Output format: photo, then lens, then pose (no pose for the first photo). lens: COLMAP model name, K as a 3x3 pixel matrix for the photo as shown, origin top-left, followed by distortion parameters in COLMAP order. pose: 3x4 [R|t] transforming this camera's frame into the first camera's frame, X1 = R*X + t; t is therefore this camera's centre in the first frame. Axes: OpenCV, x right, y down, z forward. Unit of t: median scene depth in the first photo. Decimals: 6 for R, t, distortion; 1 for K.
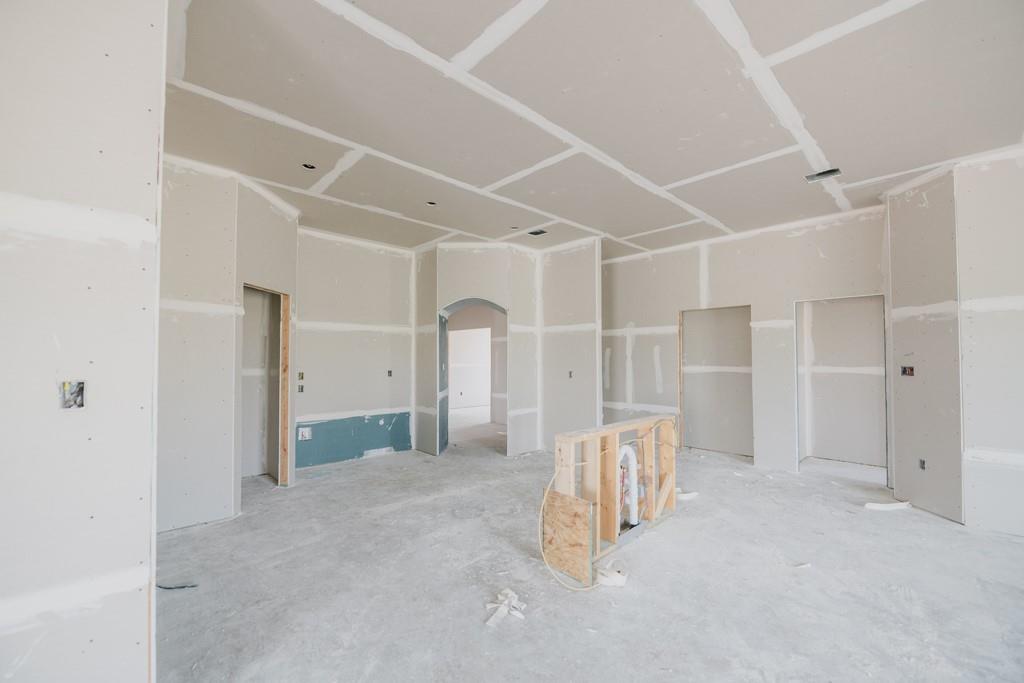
lens RADIAL K [[411.3, 0, 514.4], [0, 411.3, 350.5], [0, 0, 1]] dist [-0.000243, -0.005244]
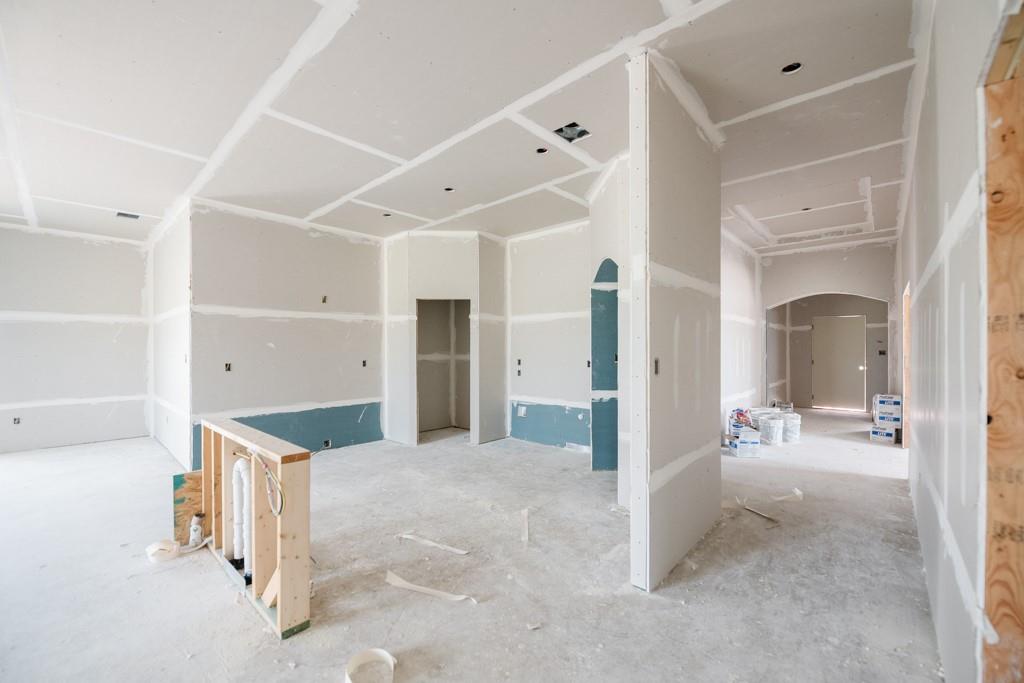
lens RADIAL K [[411.3, 0, 514.4], [0, 411.3, 350.5], [0, 0, 1]] dist [-0.000243, -0.005244]
pose [[0.069852, 0.004438, -0.997548, 0.771064], [0.022584, 0.999727, 0.006029, 0.024040], [0.997302, -0.022950, 0.069732, 1.051107]]
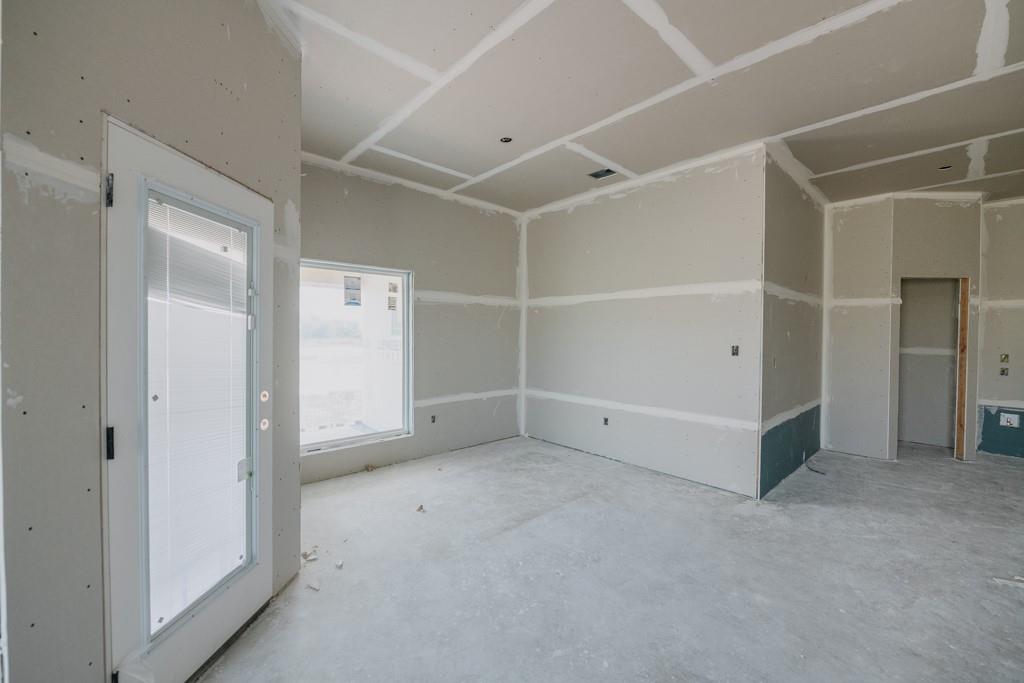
lens RADIAL K [[406.2, 0, 512.0], [0, 406.2, 341.5], [0, 0, 1]] dist [-0.010913, -0.000212]
pose [[-0.019742, 0.013330, -0.999716, 0.489153], [0.011818, 0.999844, 0.013098, -0.002032], [0.999735, -0.011556, -0.019897, -0.130608]]
